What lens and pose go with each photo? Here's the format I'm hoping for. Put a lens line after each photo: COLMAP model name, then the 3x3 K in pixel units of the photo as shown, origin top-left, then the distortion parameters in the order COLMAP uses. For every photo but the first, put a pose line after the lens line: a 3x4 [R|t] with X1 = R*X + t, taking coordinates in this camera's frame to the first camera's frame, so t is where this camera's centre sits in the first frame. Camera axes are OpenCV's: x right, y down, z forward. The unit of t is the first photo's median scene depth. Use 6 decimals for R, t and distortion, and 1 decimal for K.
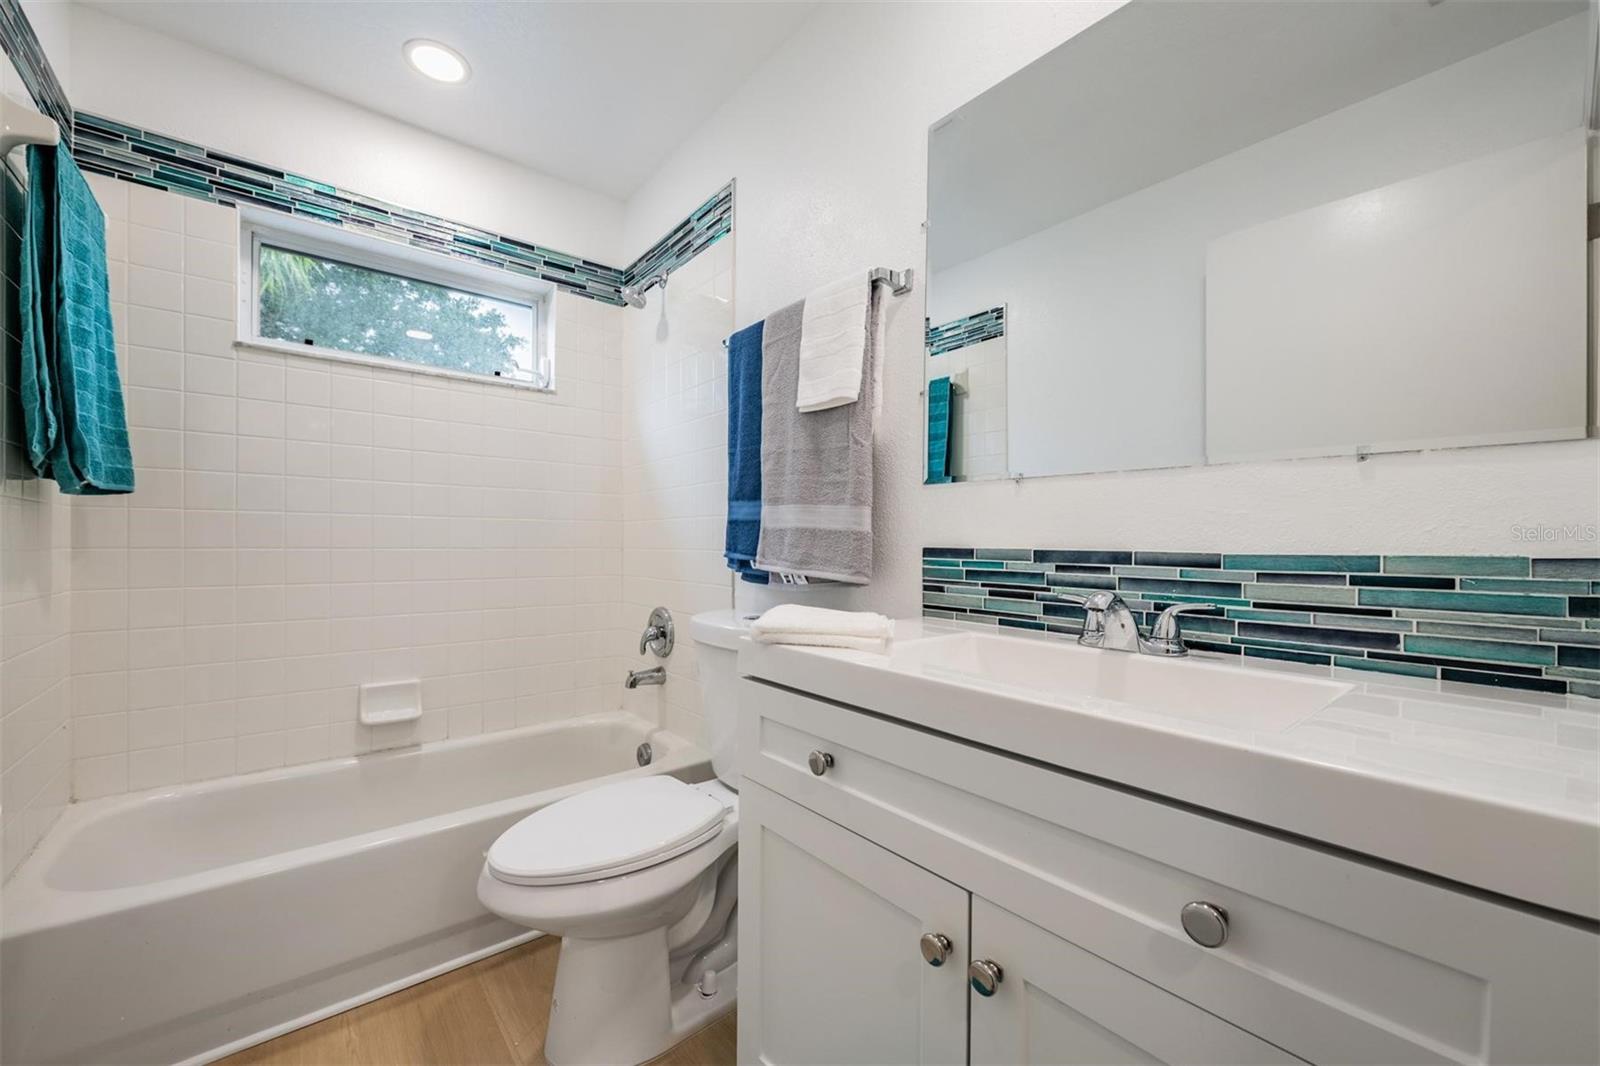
lens RADIAL K [[634.0, 0, 800.3], [0, 634.0, 563.0], [0, 0, 1]] dist [-0.000296, -0.000067]
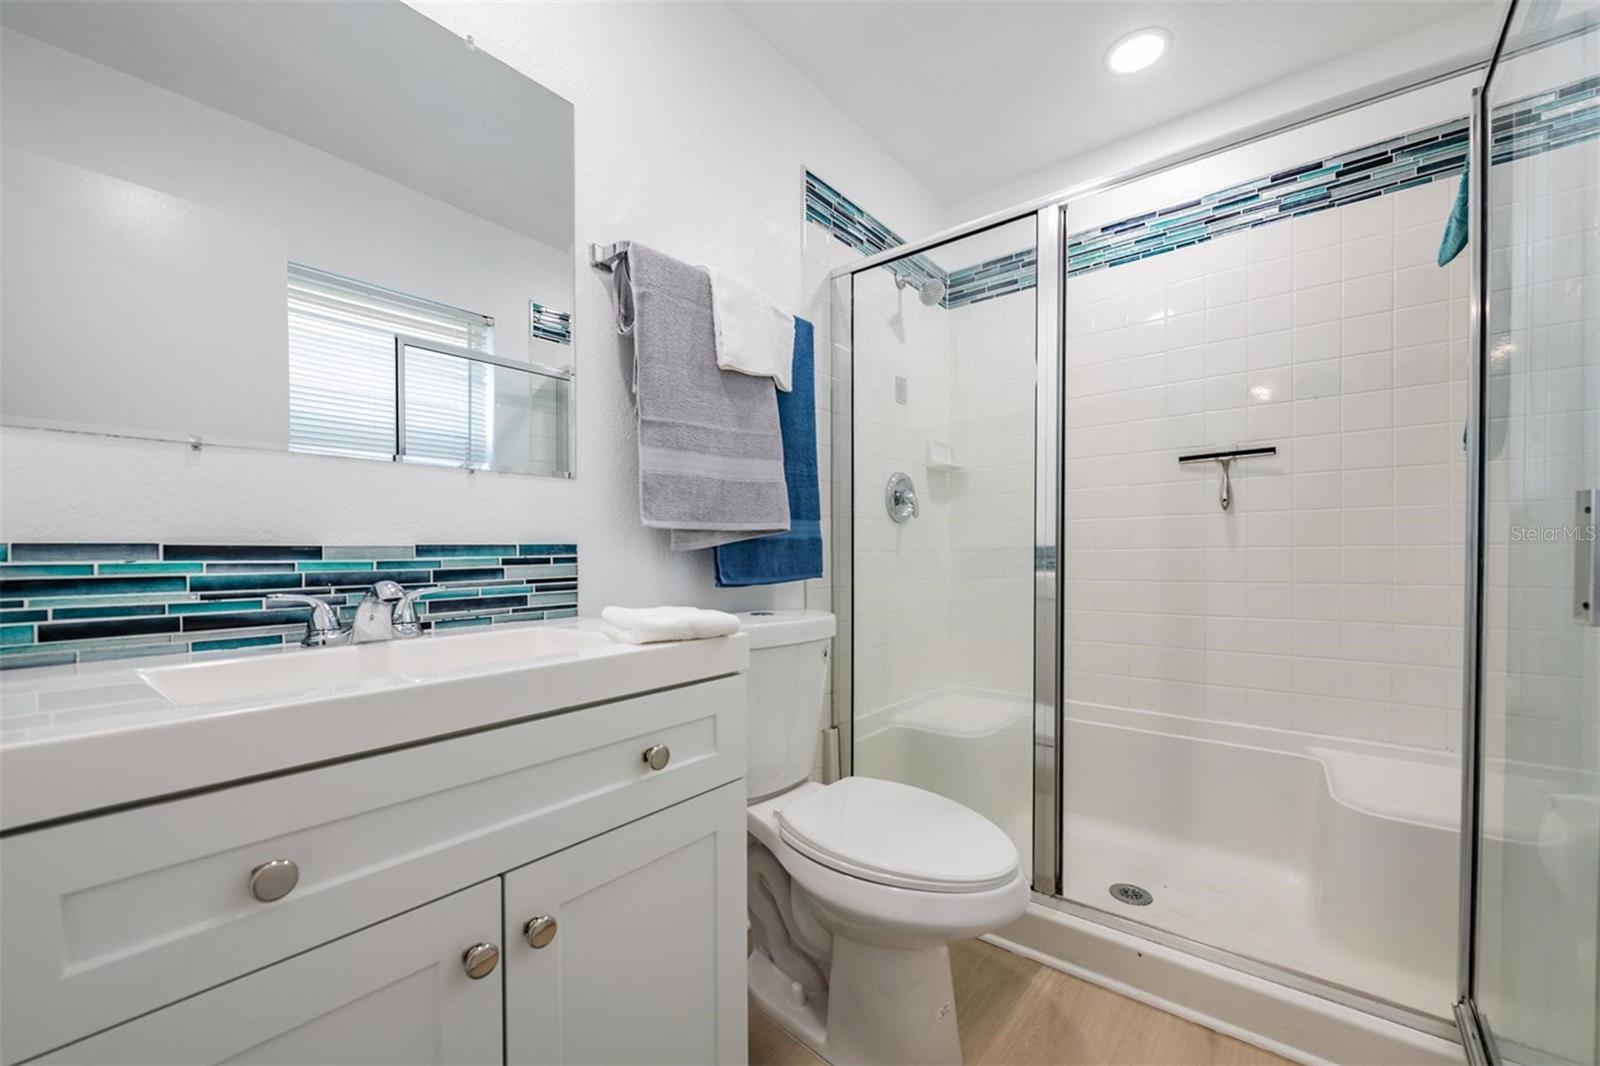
lens RADIAL K [[634.0, 0, 800.3], [0, 634.0, 563.0], [0, 0, 1]] dist [-0.000296, -0.000067]
pose [[-0.207752, -0.043128, 0.977230, -0.644702], [0.015245, 0.998764, 0.047319, -0.028912], [-0.978063, 0.024728, -0.206837, 0.549425]]
